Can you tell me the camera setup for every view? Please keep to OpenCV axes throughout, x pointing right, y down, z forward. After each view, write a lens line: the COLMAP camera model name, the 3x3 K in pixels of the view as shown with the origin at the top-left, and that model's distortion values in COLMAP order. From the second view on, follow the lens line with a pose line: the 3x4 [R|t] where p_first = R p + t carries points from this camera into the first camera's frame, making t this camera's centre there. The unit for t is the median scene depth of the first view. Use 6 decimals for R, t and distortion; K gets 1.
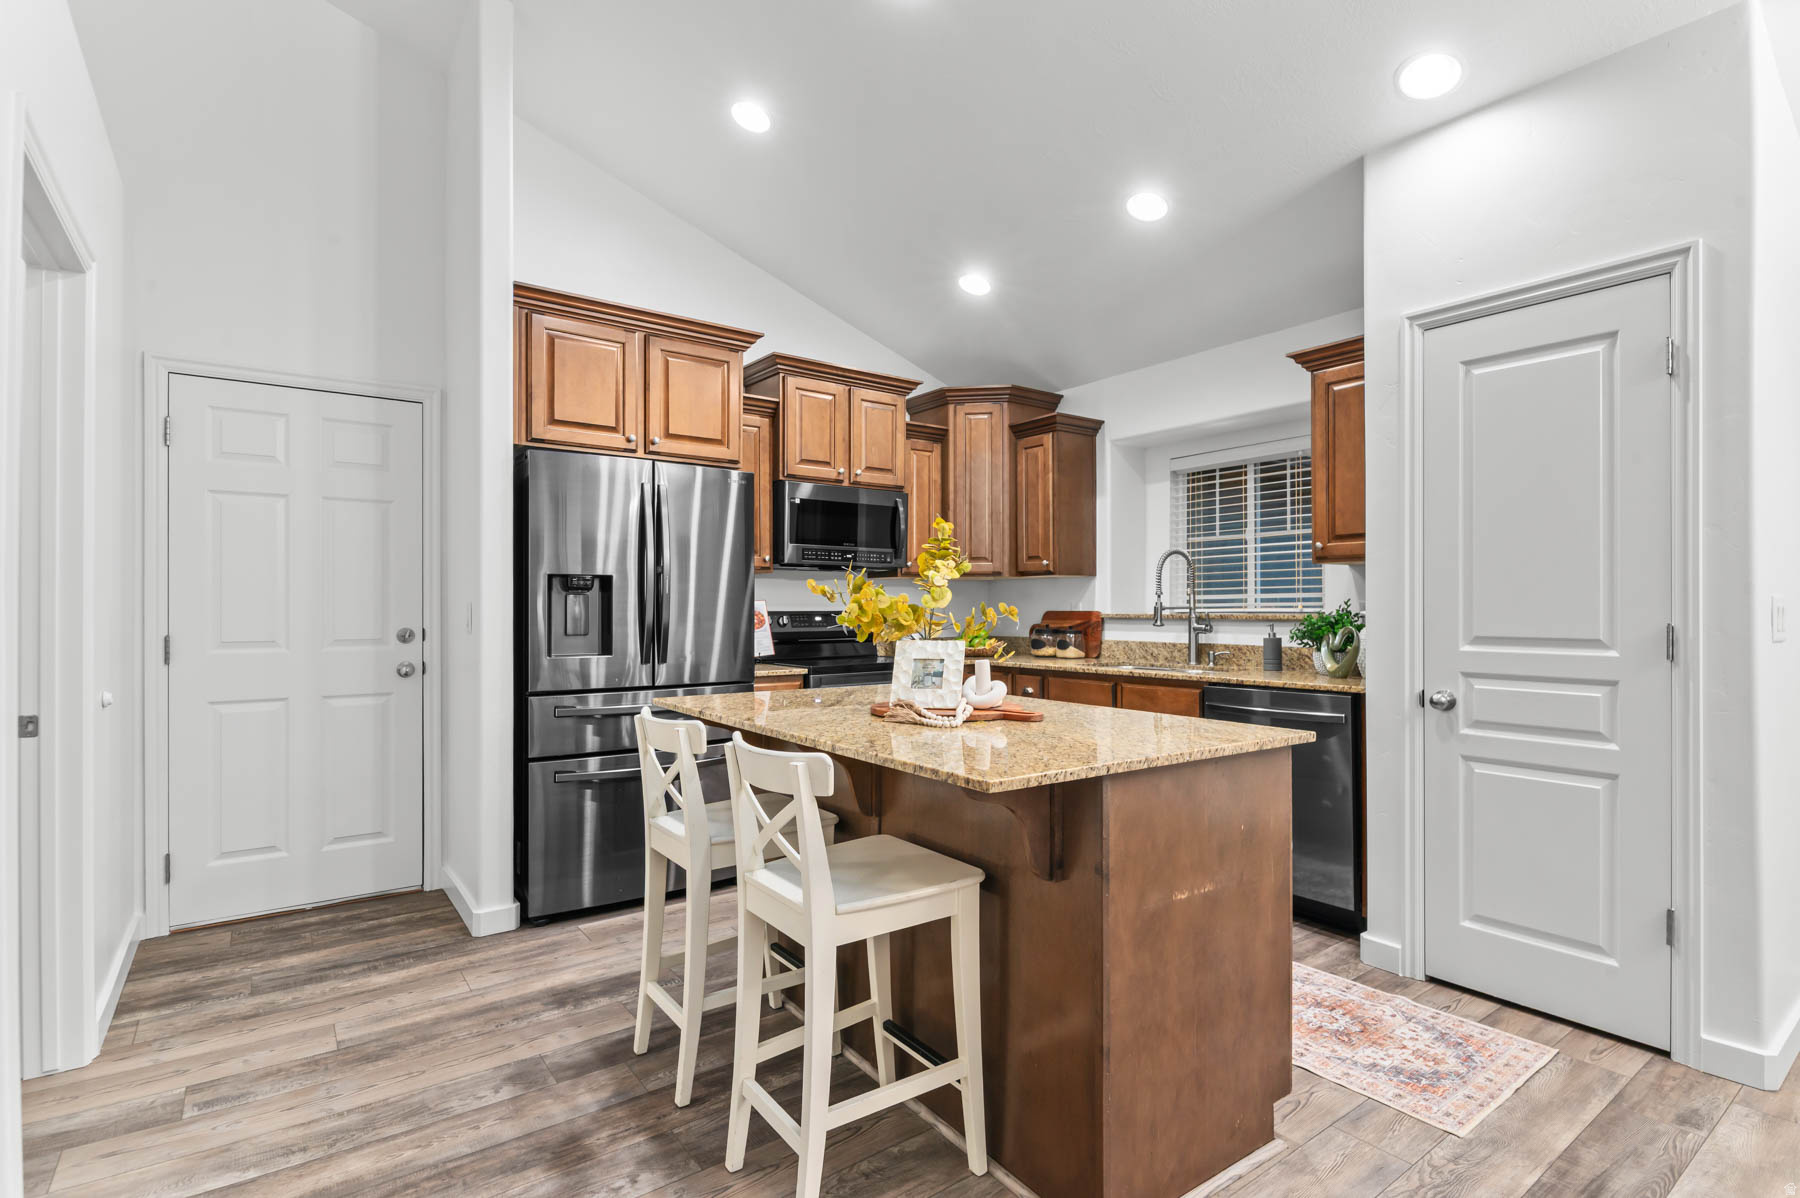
lens RADIAL K [[861.2, 0, 899.6], [0, 861.2, 606.4], [0, 0, 1]] dist [0.000278, -0.000389]
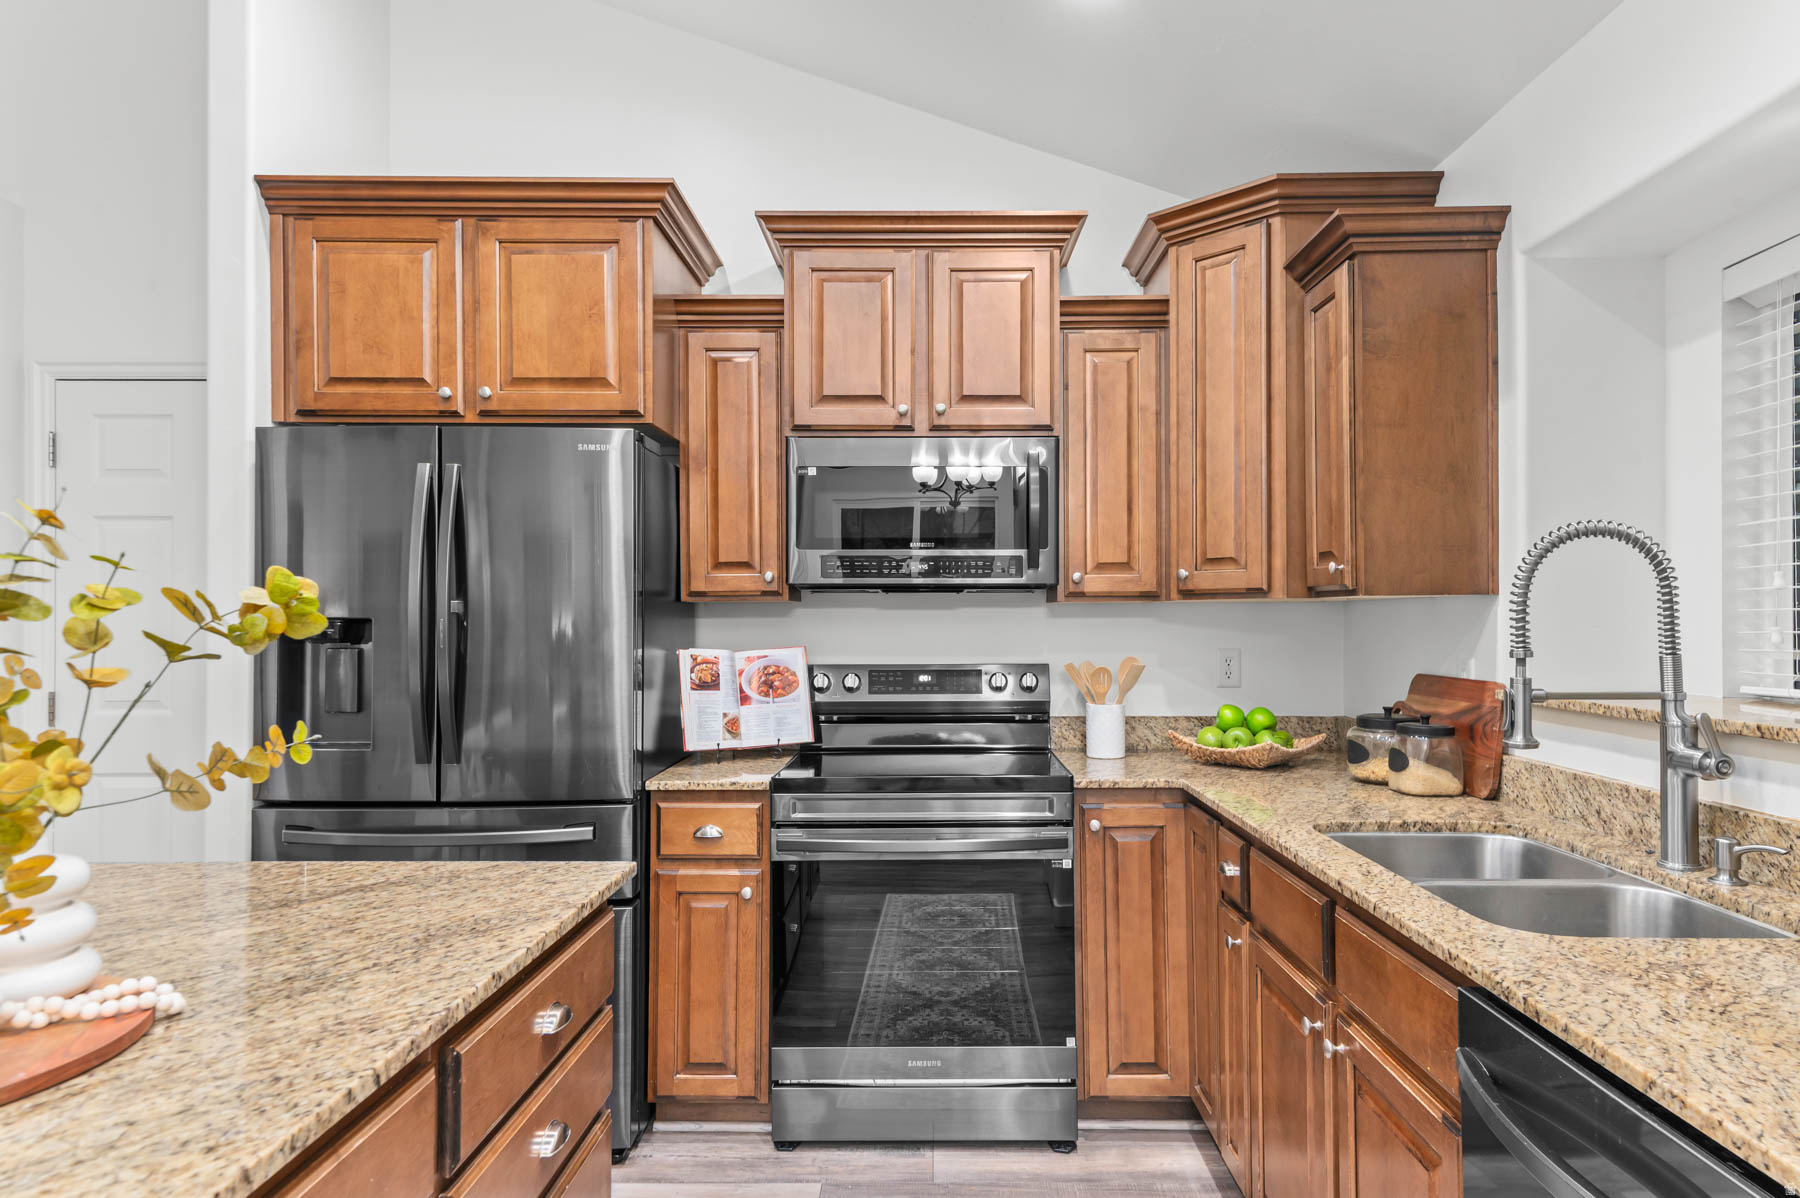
lens RADIAL K [[1078.6, 0, 904.4], [0, 1078.6, 605.8], [0, 0, 1]] dist [0.024572, -0.000429]
pose [[0.805405, -0.008262, -0.592667, 0.311939], [0.002638, 0.999943, -0.010355, -0.025861], [0.592719, 0.006776, 0.805381, 0.433013]]
